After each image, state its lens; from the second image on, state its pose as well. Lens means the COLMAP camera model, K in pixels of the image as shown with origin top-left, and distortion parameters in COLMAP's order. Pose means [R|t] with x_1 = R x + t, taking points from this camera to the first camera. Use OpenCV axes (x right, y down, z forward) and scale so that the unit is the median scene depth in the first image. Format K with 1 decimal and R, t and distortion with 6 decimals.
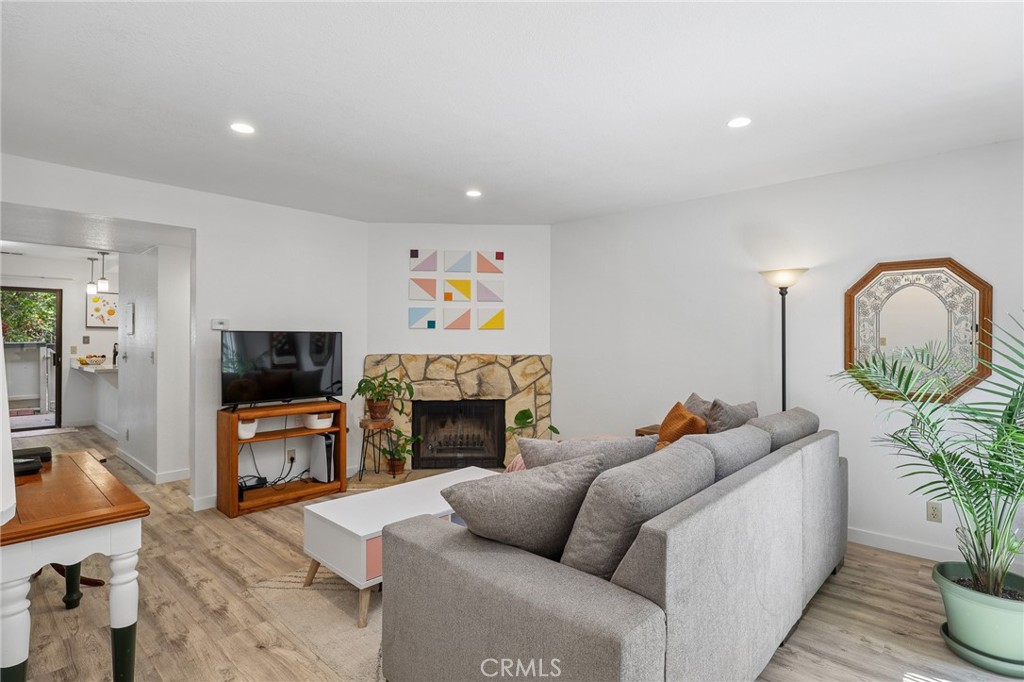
lens RADIAL K [[510.2, 0, 512.4], [0, 510.2, 336.0], [0, 0, 1]] dist [0.003888, -0.000254]
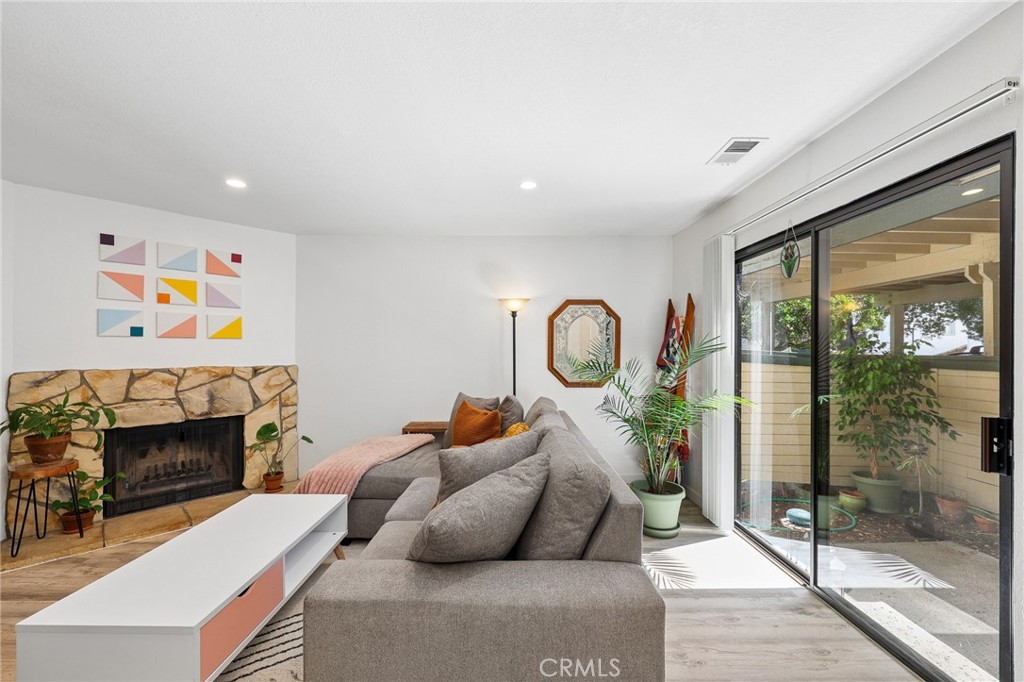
lens RADIAL K [[412.1, 0, 508.7], [0, 412.1, 347.8], [0, 0, 1]] dist [-0.001176, 0.000642]
pose [[0.735639, -0.000858, 0.677373, -0.167744], [-0.001591, 0.999994, 0.002995, -0.000025], [-0.677372, -0.003281, 0.735633, 0.129626]]
